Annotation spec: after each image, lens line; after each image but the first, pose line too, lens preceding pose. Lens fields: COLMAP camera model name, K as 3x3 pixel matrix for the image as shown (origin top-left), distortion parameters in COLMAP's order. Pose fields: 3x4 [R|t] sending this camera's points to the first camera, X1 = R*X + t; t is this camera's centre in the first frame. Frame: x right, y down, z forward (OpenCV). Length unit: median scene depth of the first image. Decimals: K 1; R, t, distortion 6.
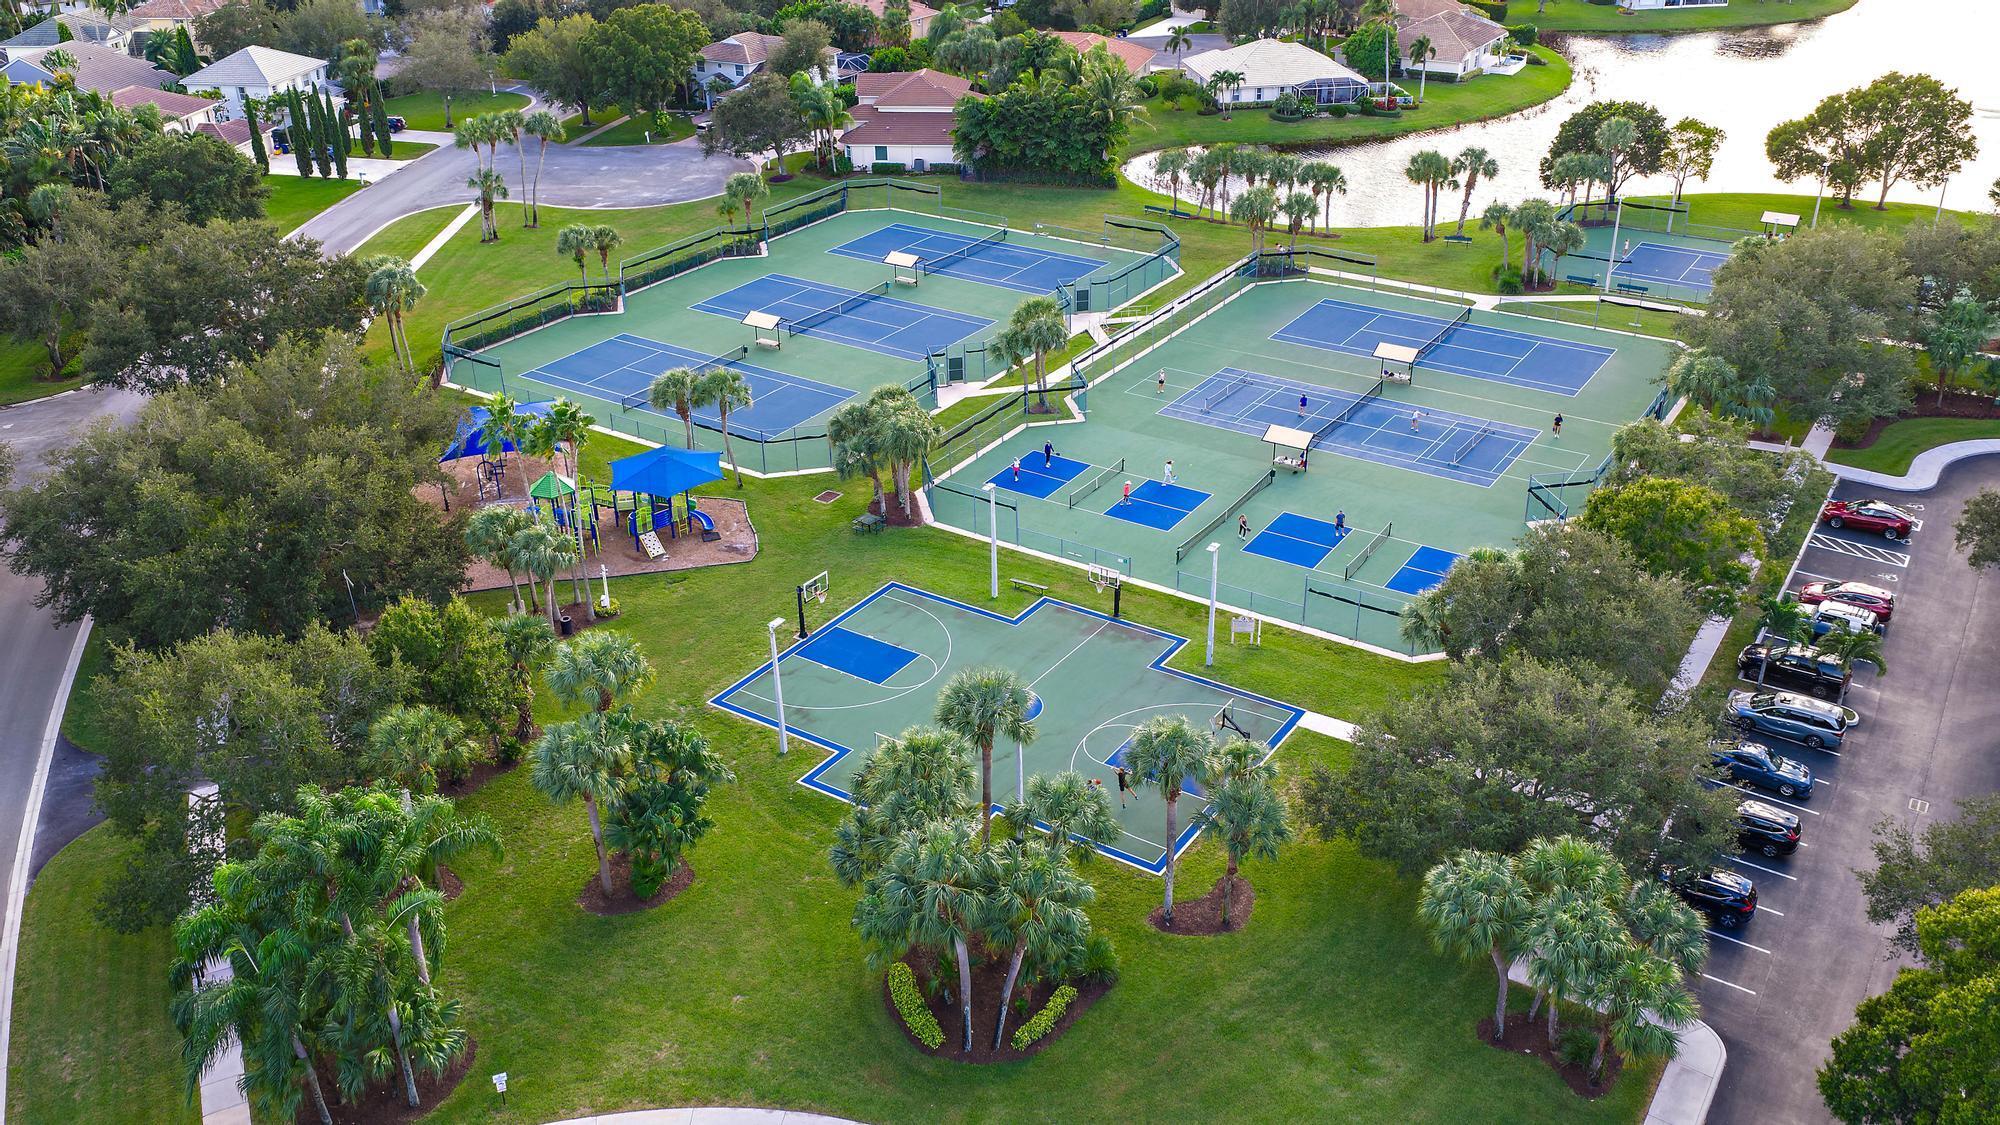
lens RADIAL K [[1654.2, 0, 1000.0], [0, 1654.2, 562.5], [0, 0, 1]] dist [0.044742, -0.112497]
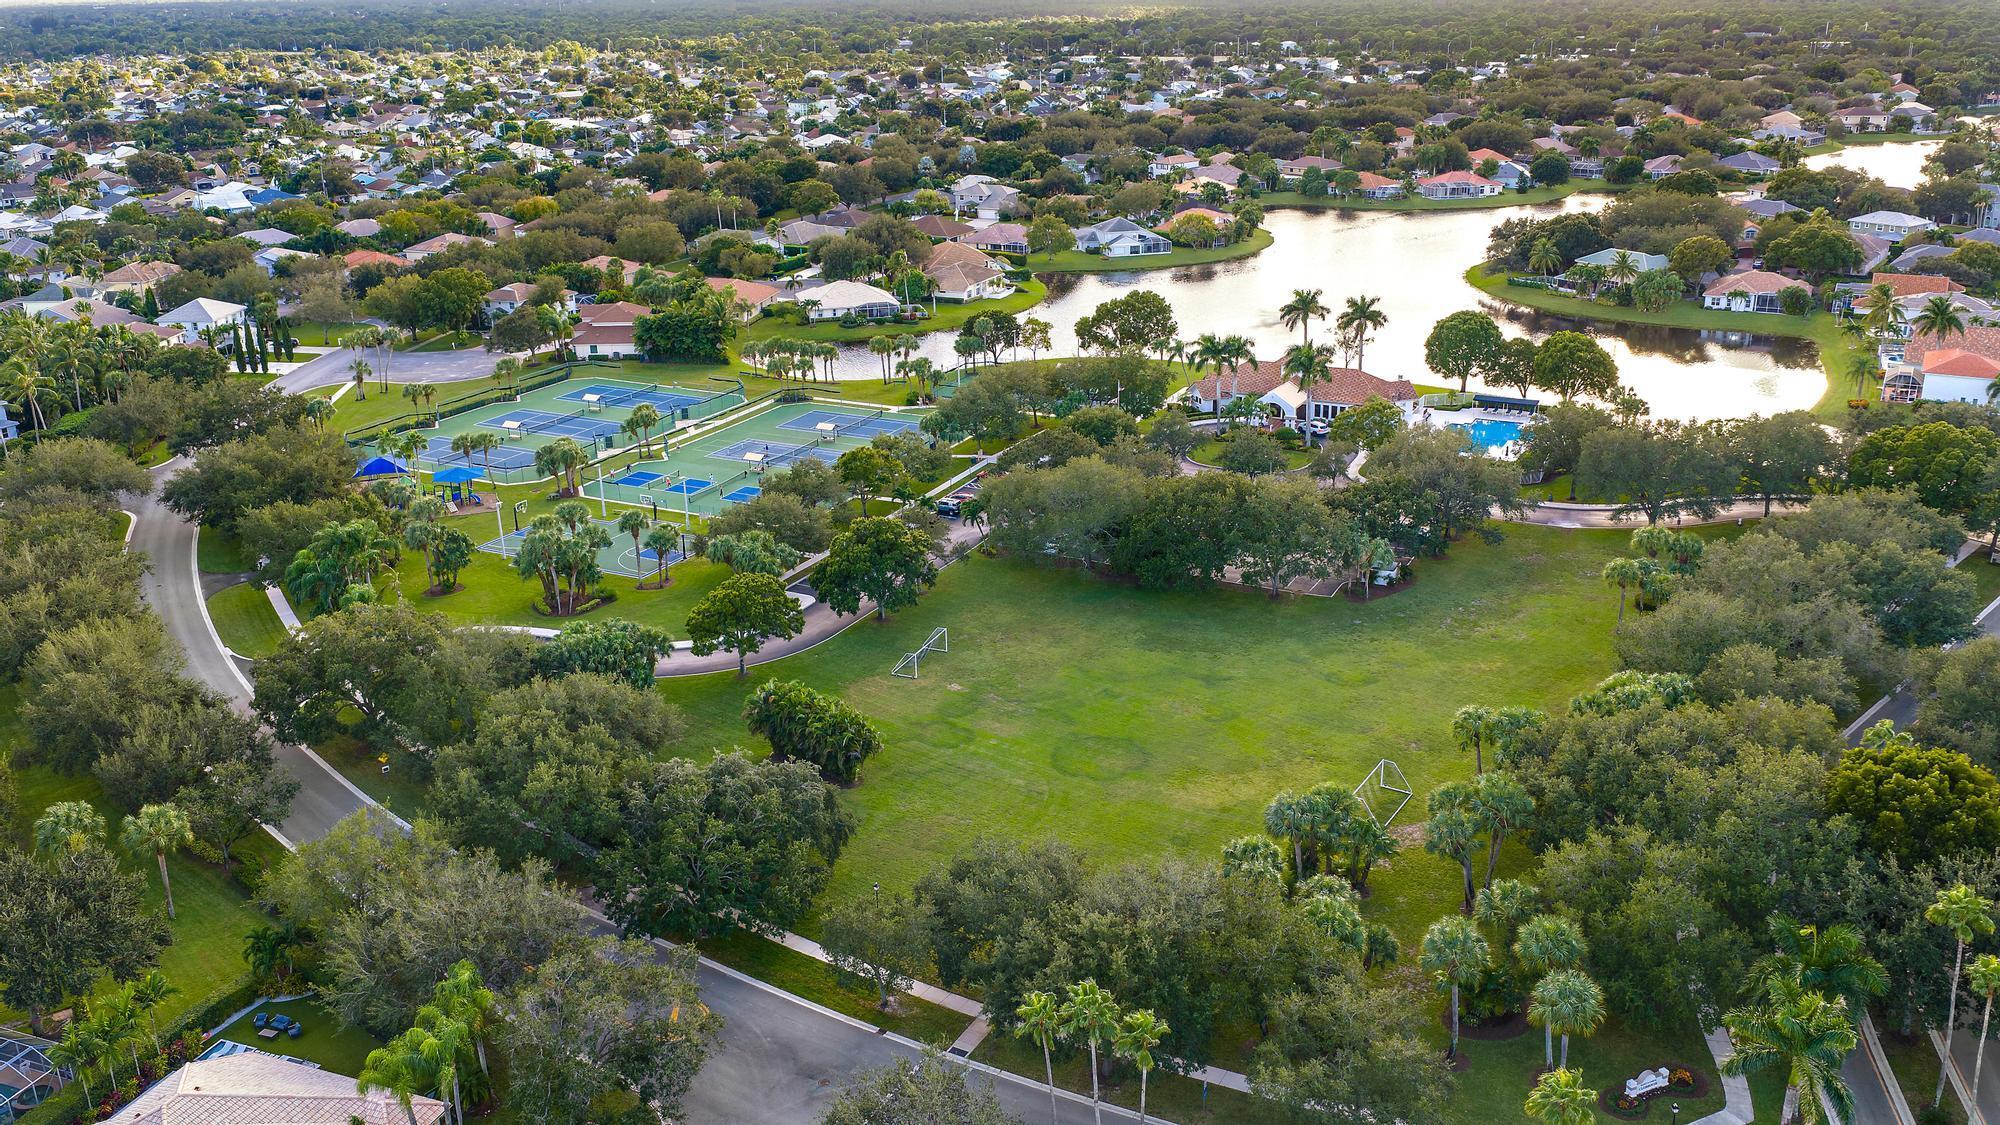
lens RADIAL K [[1654.2, 0, 1000.0], [0, 1654.2, 562.5], [0, 0, 1]] dist [0.044742, -0.112497]
pose [[0.993970, -0.039517, 0.102280, 0.161595], [0.053192, 0.989467, -0.134634, 0.224169], [-0.095882, 0.139263, 0.985603, -0.698622]]
